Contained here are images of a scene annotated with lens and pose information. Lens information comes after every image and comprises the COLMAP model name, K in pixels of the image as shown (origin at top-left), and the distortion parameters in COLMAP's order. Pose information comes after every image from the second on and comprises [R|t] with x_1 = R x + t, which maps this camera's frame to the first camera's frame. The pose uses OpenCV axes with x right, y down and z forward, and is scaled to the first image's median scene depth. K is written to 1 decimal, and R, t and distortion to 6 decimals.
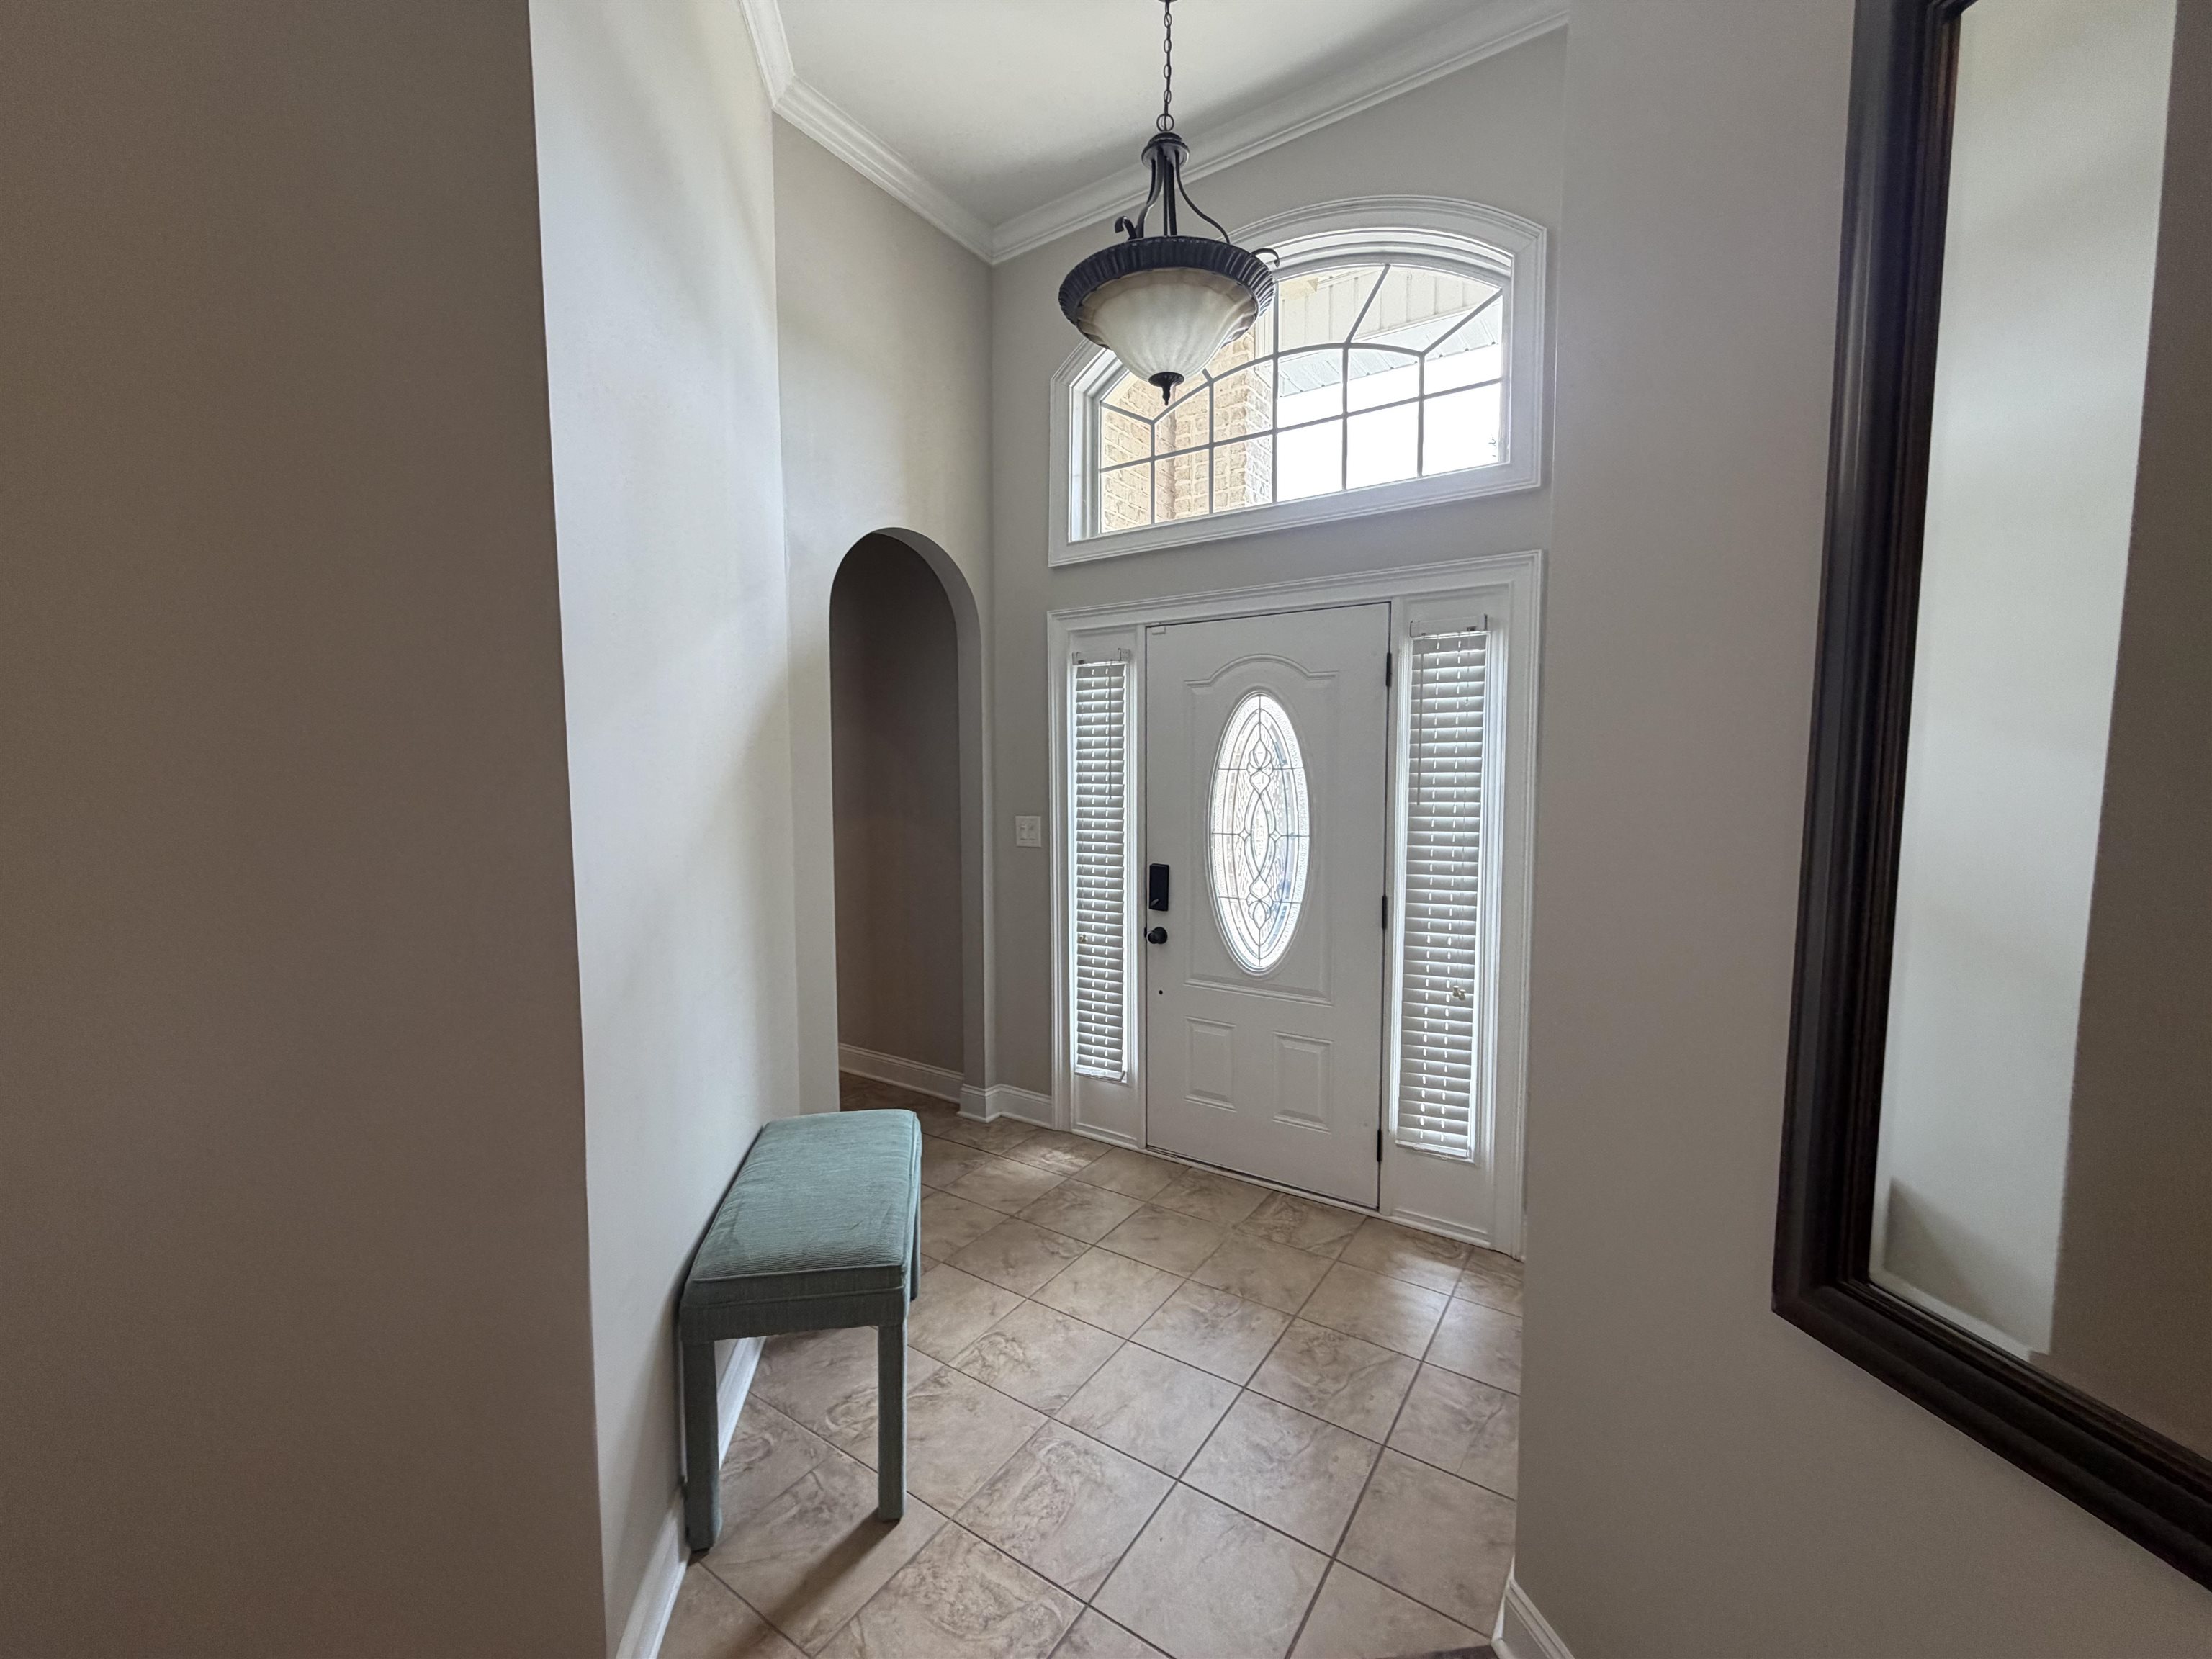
lens RADIAL K [[884.8, 0, 1093.0], [0, 884.8, 831.5], [0, 0, 1]] dist [-0.016852, -0.000094]
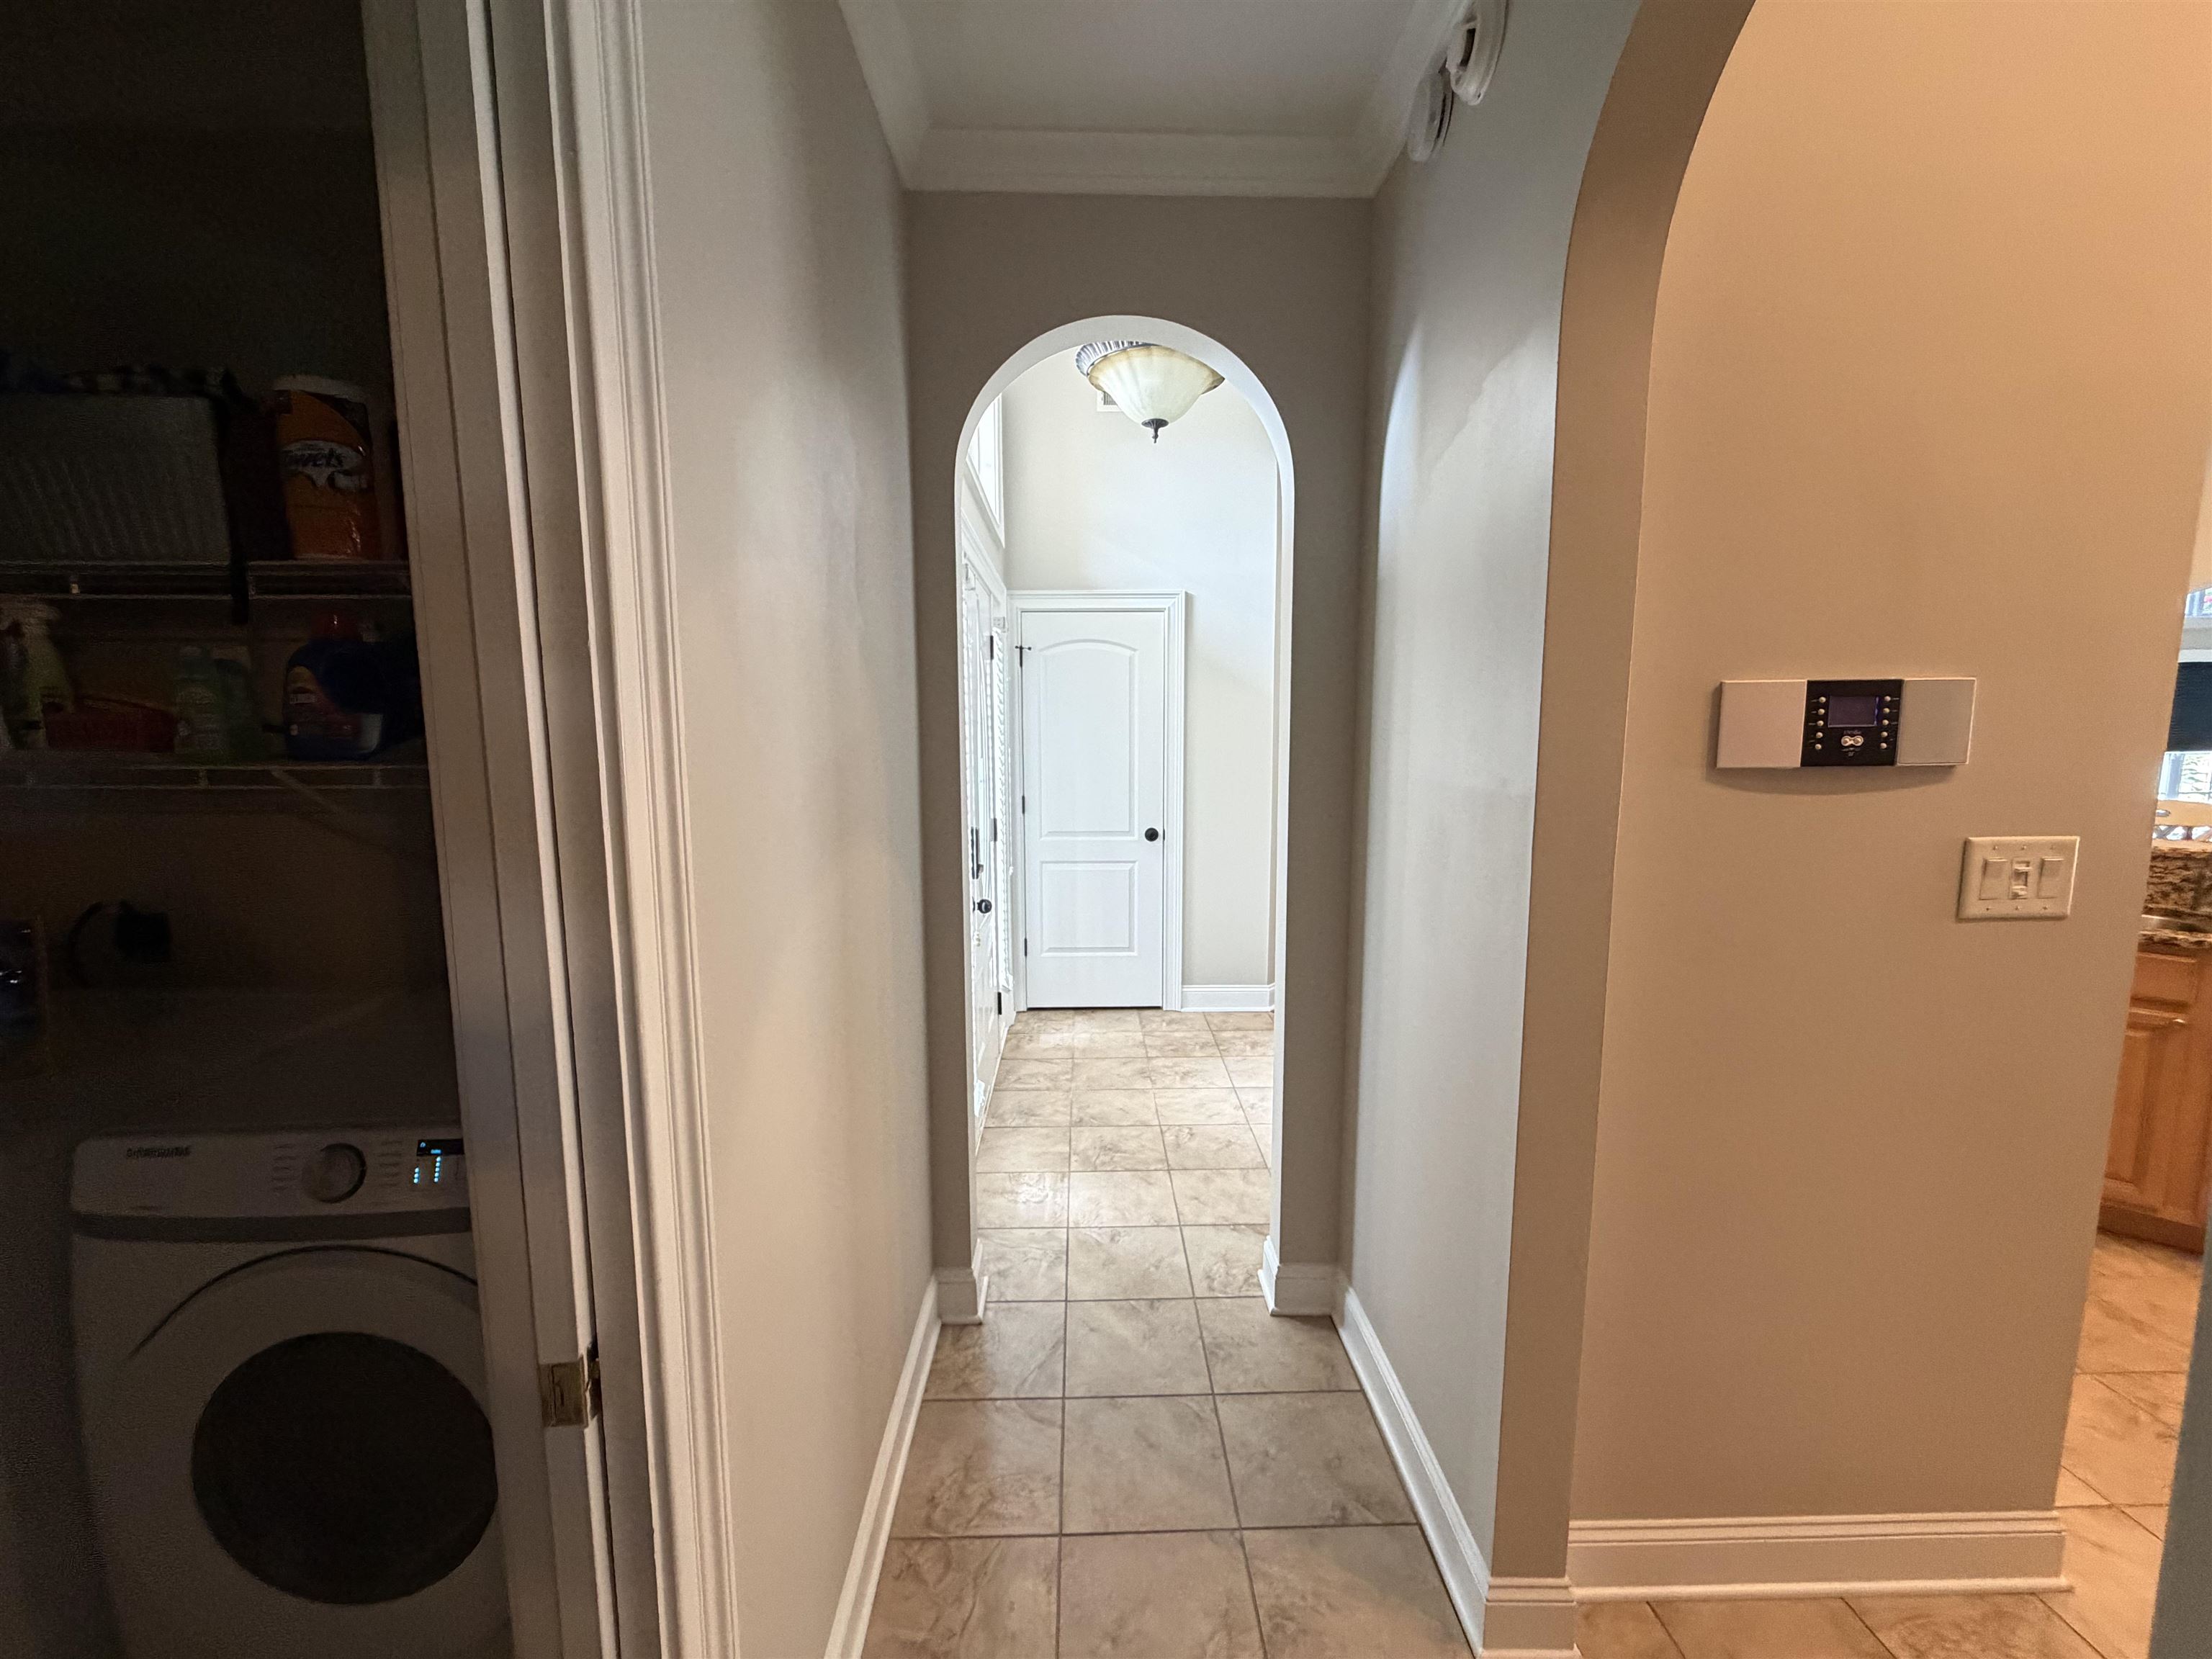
lens RADIAL K [[881.1, 0, 1100.8], [0, 881.1, 831.8], [0, 0, 1]] dist [0.000963, -0.000382]
pose [[-0.577145, -0.090930, 0.811563, -0.869944], [0.072429, 0.984166, 0.161778, -0.114384], [-0.813423, 0.152150, -0.561420, 1.658477]]
